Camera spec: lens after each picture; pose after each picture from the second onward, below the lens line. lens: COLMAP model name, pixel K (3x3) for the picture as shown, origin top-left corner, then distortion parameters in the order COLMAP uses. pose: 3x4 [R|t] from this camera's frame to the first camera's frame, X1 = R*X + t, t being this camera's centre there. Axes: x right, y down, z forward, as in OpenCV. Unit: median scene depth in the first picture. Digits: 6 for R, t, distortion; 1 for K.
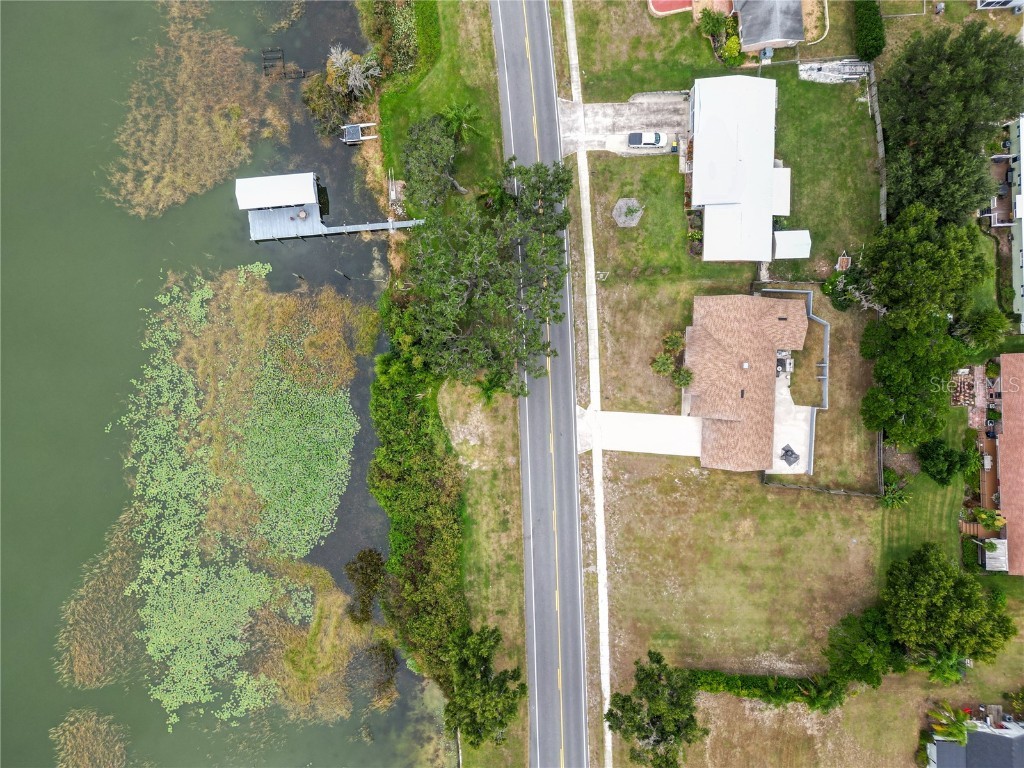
lens RADIAL K [[708.6, 0, 511.3], [0, 708.6, 386.5], [0, 0, 1]] dist [0.051548, -0.040272]
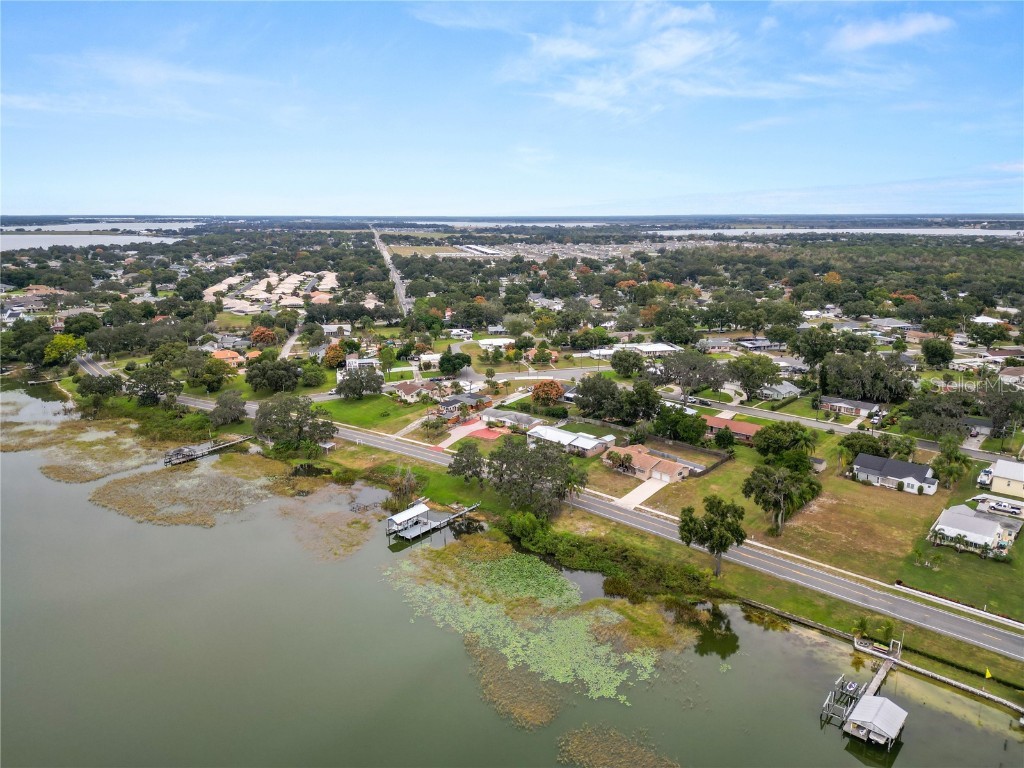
lens RADIAL K [[708.6, 0, 510.4], [0, 708.6, 376.3], [0, 0, 1]] dist [0.051548, -0.040272]
pose [[0.697523, -0.167862, 0.696624, -1.299454], [0.716547, 0.156919, -0.679659, 1.030039], [0.004776, 0.973241, 0.229736, 0.263769]]
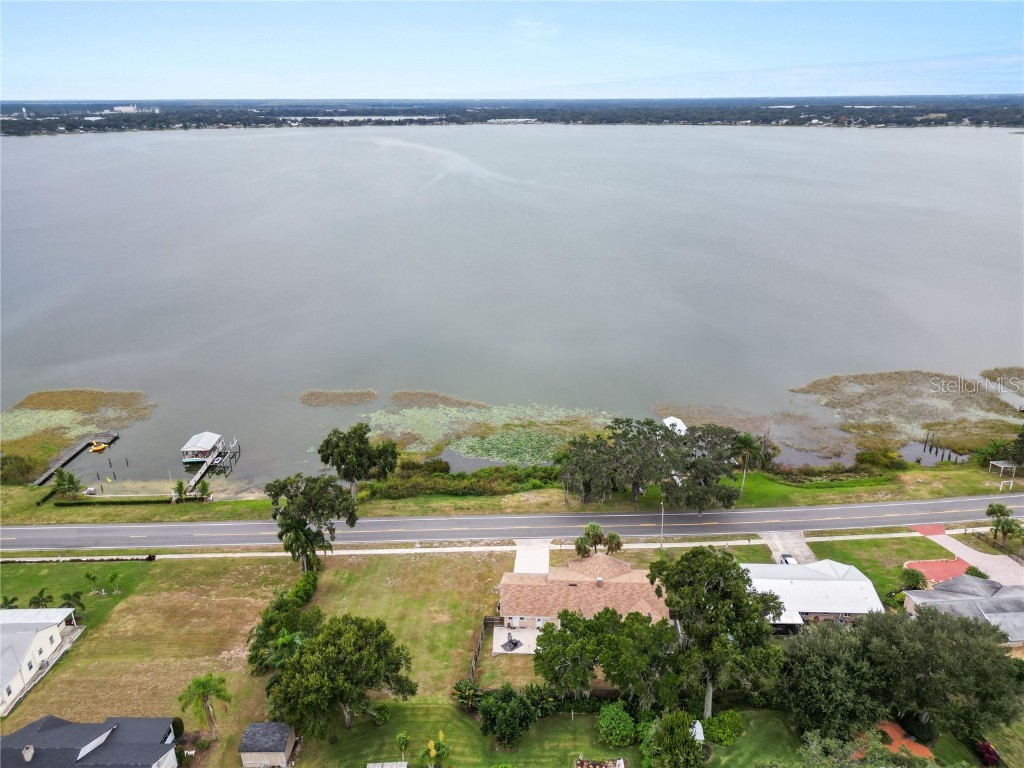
lens RADIAL K [[708.6, 0, 511.0], [0, 708.6, 384.7], [0, 0, 1]] dist [0.051548, -0.040272]
pose [[-0.012208, 0.364491, -0.931127, 1.127758], [-0.999876, 0.004846, 0.015006, 0.078859], [0.009982, 0.931194, 0.364386, 0.309042]]
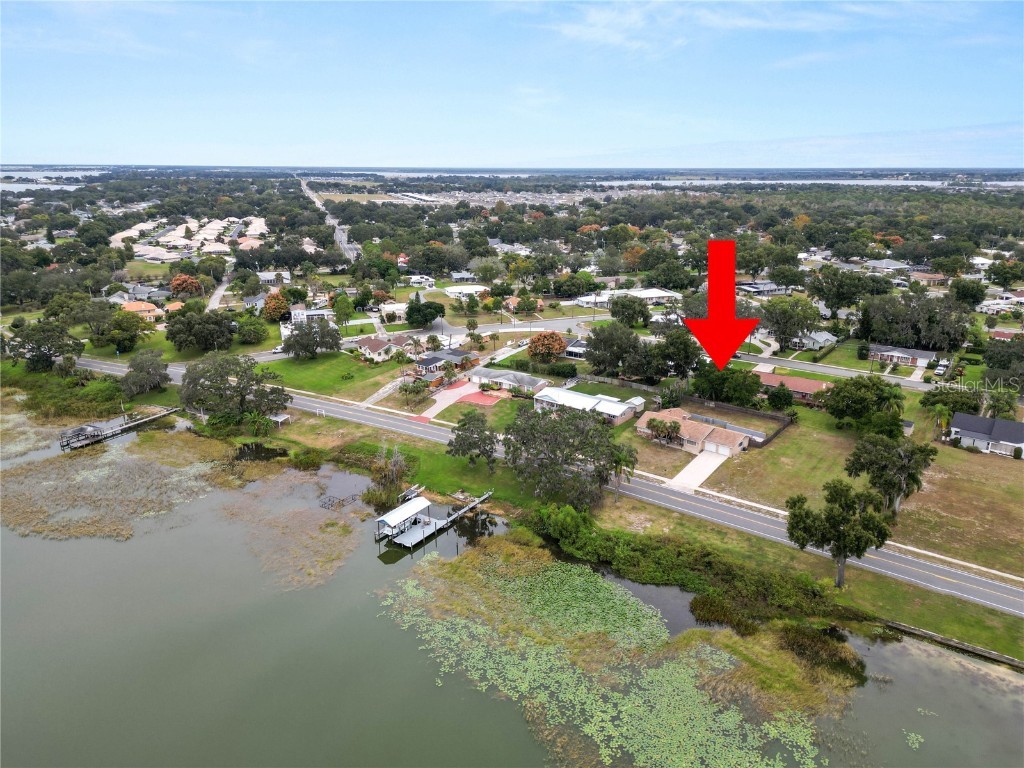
lens RADIAL K [[708.6, 0, 505.3], [0, 708.6, 387.6], [0, 0, 1]] dist [0.051548, -0.040272]
pose [[0.632011, -0.236125, 0.738111, -1.103606], [0.774960, 0.192142, -0.602095, 0.602697], [0.000347, 0.952537, 0.304423, 0.381191]]
